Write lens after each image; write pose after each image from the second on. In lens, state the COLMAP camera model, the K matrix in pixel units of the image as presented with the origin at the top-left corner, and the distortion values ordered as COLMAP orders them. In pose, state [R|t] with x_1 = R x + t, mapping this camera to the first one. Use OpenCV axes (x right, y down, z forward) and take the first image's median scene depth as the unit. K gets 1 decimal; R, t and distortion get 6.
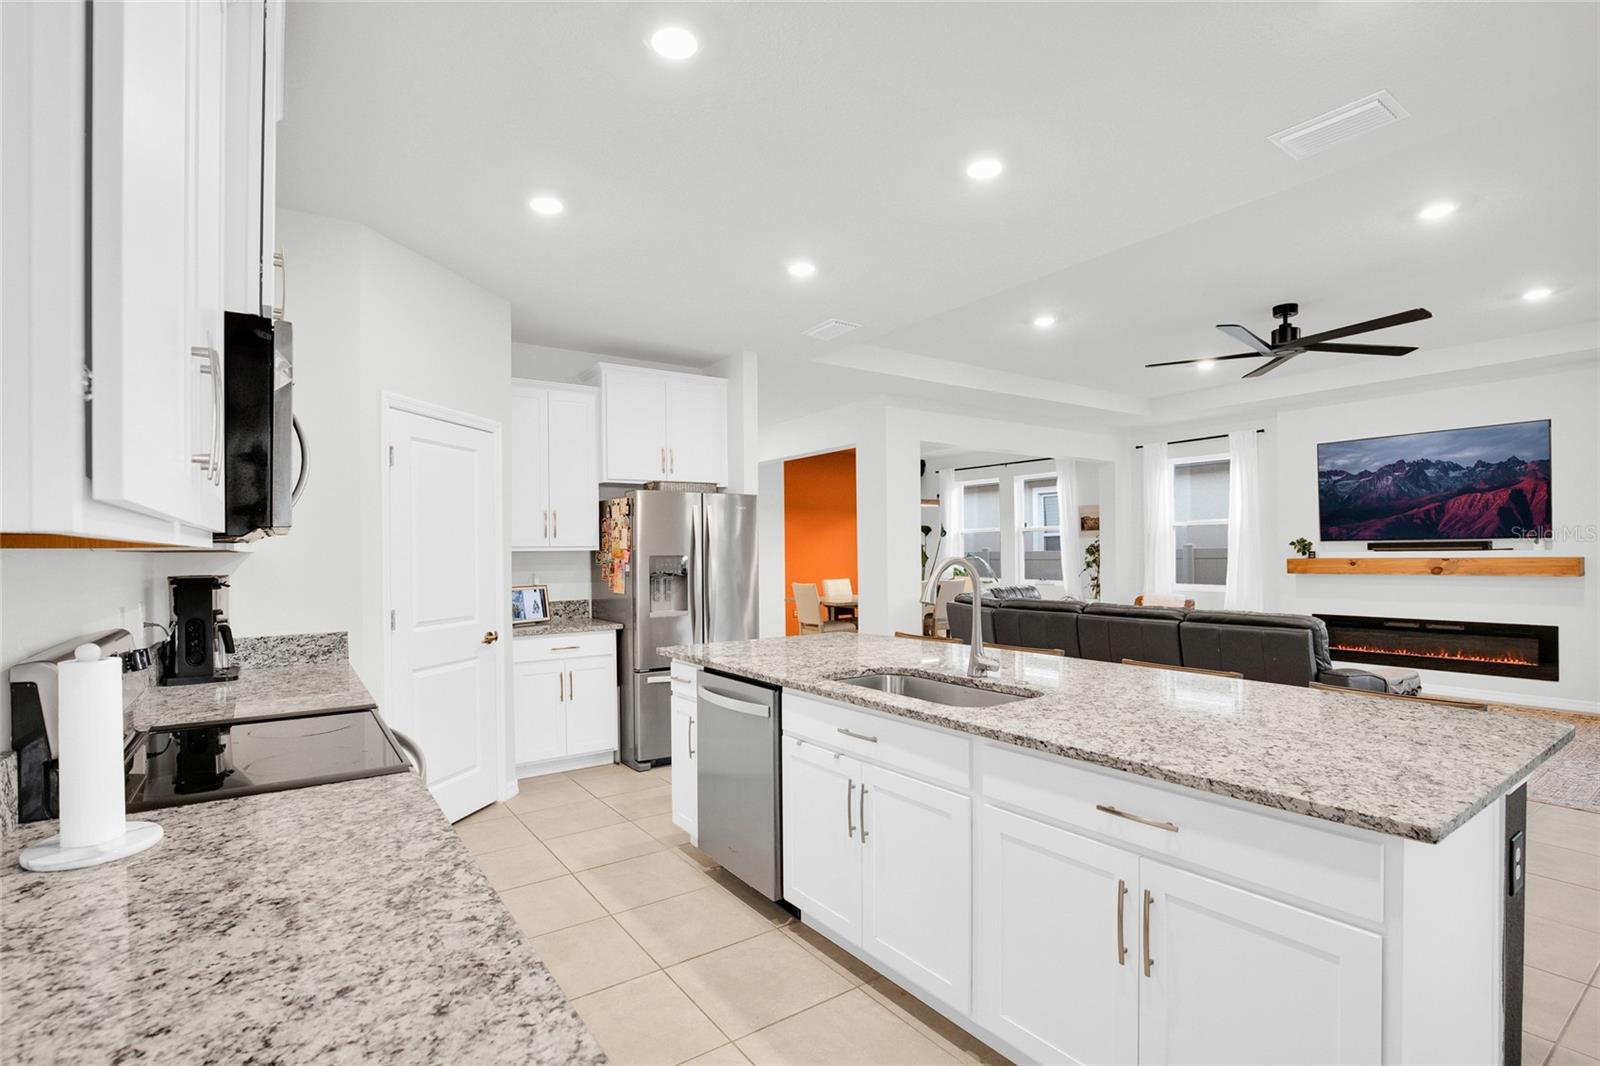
lens RADIAL K [[756.7, 0, 799.7], [0, 756.7, 513.7], [0, 0, 1]] dist [-0.030555, 0.000162]
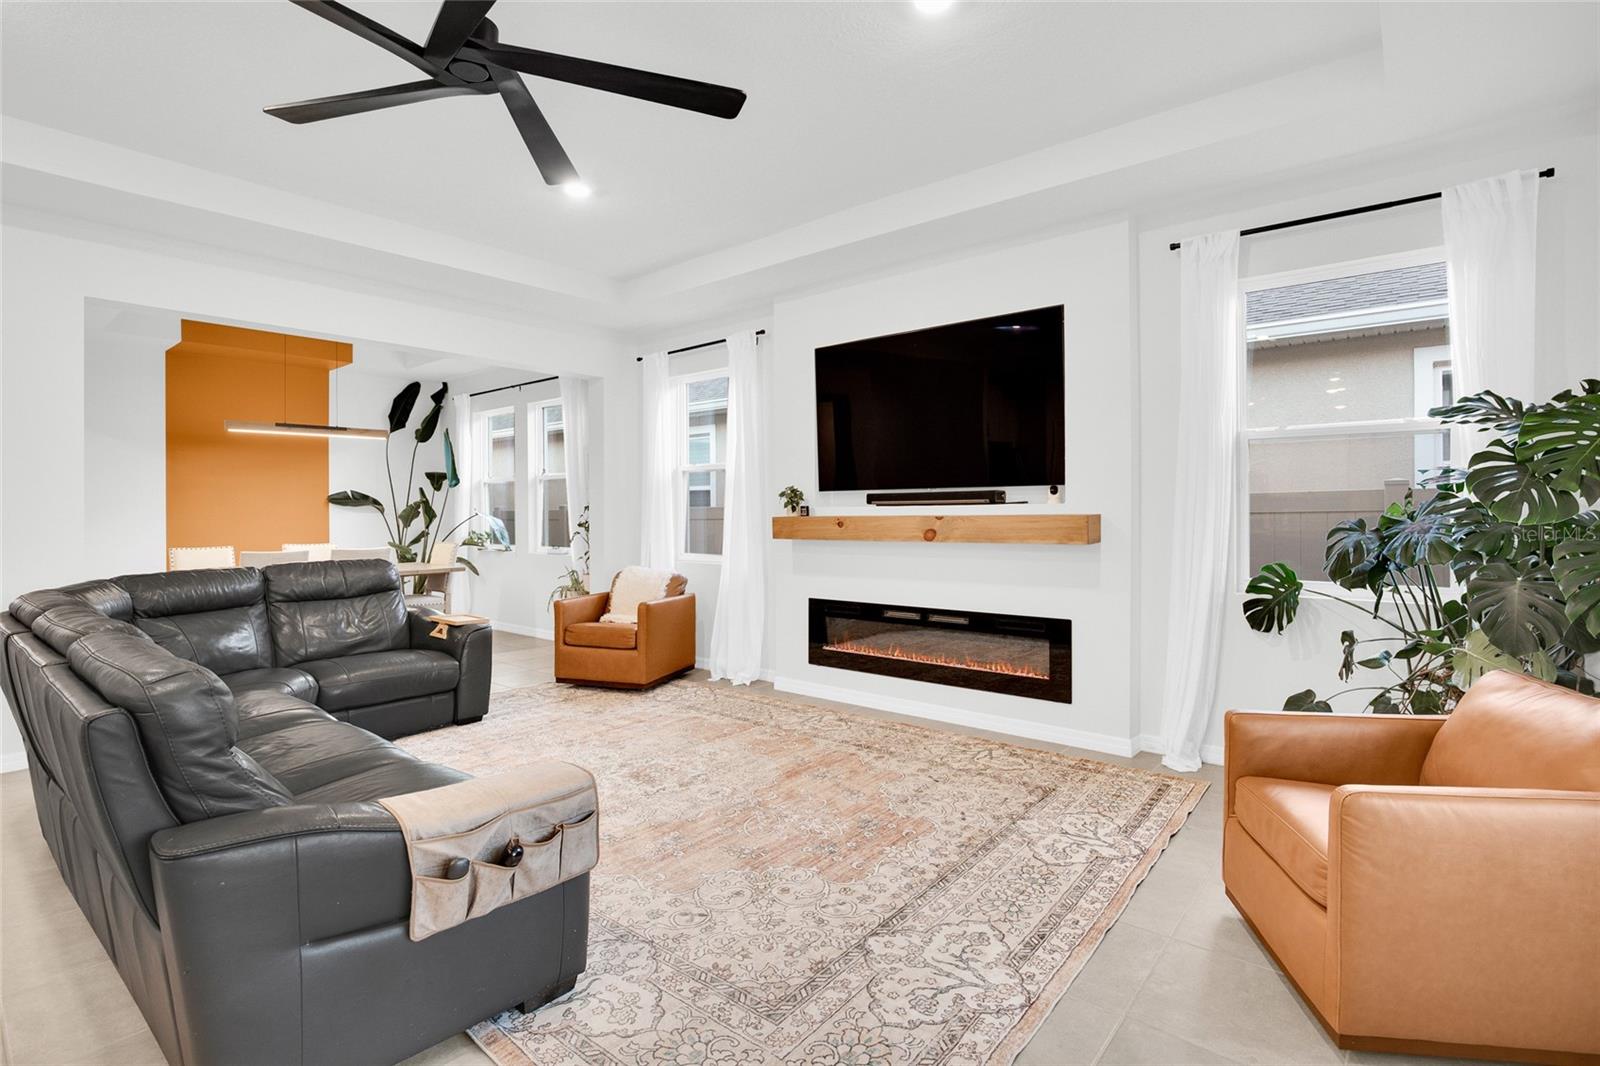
lens RADIAL K [[756.7, 0, 799.7], [0, 756.7, 513.7], [0, 0, 1]] dist [-0.030555, 0.000162]
pose [[0.973102, 0.006813, 0.230275, 0.546301], [-0.017502, 0.998860, 0.044409, 0.028098], [-0.229710, -0.047245, 0.972112, 0.346262]]
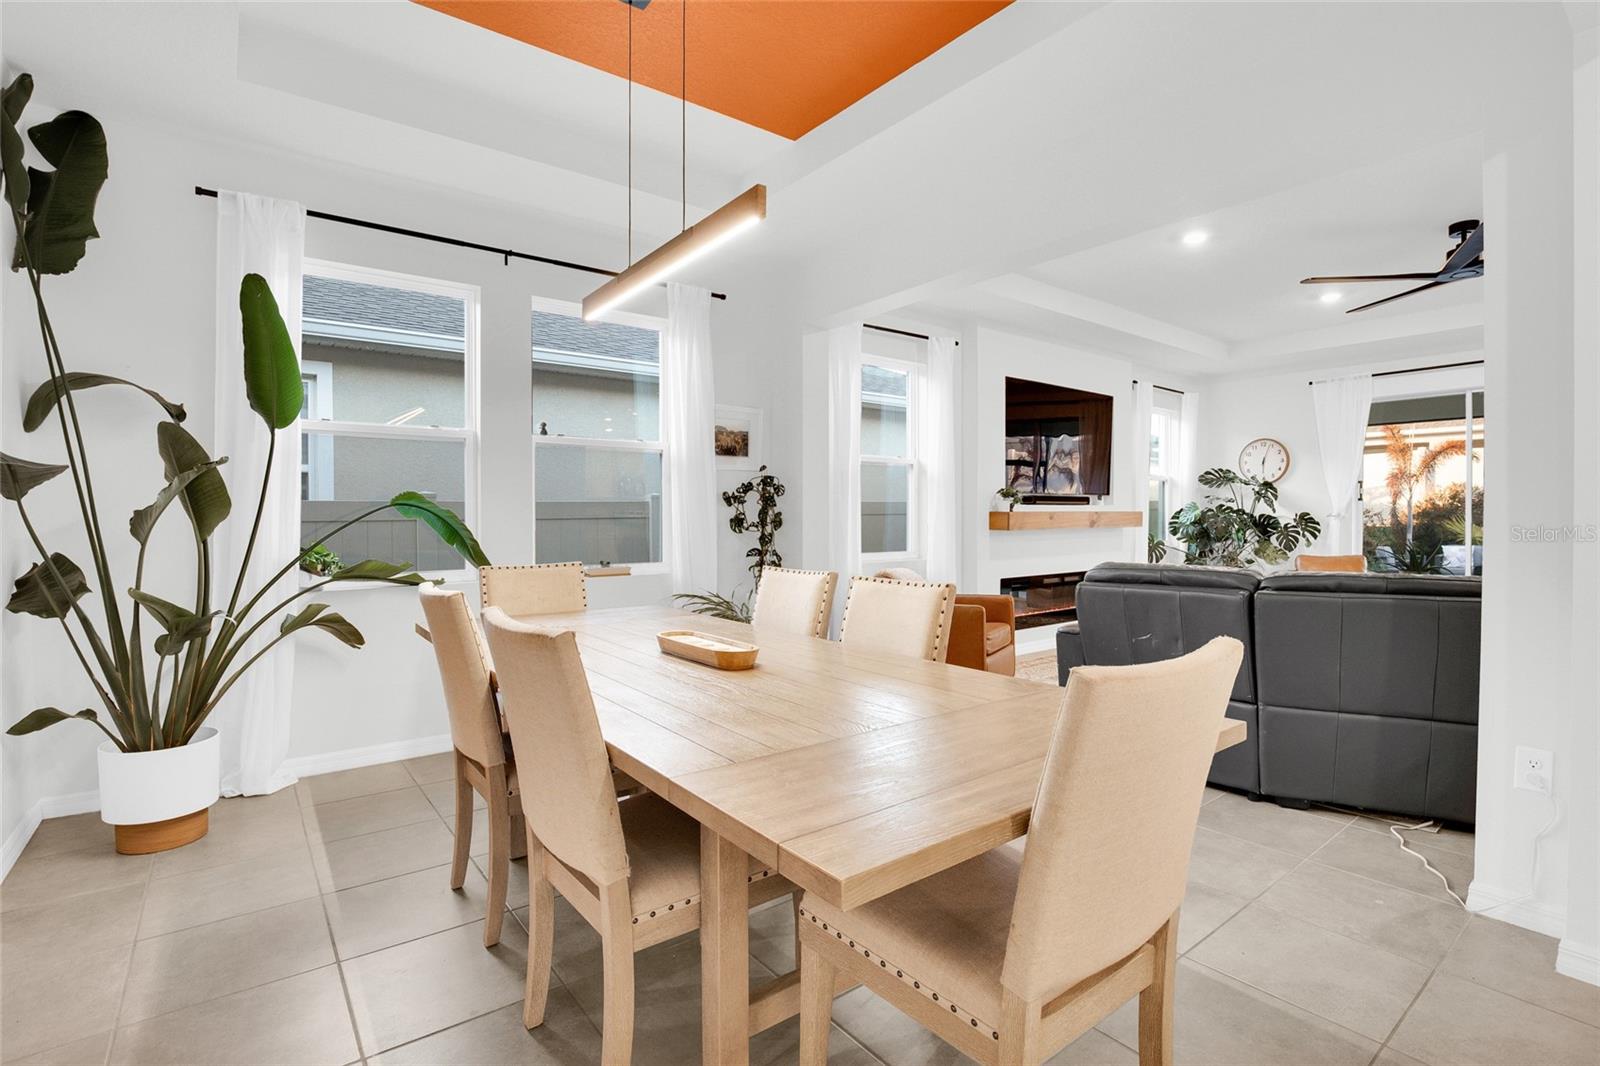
lens RADIAL K [[784.1, 0, 842.8], [0, 784.1, 533.6], [0, 0, 1]] dist [0.000736, 0.000013]
pose [[-0.058630, -0.005641, 0.998264, -0.183274], [-0.043923, 0.999030, 0.003066, 0.091966], [-0.997313, -0.043667, -0.058821, 1.273727]]
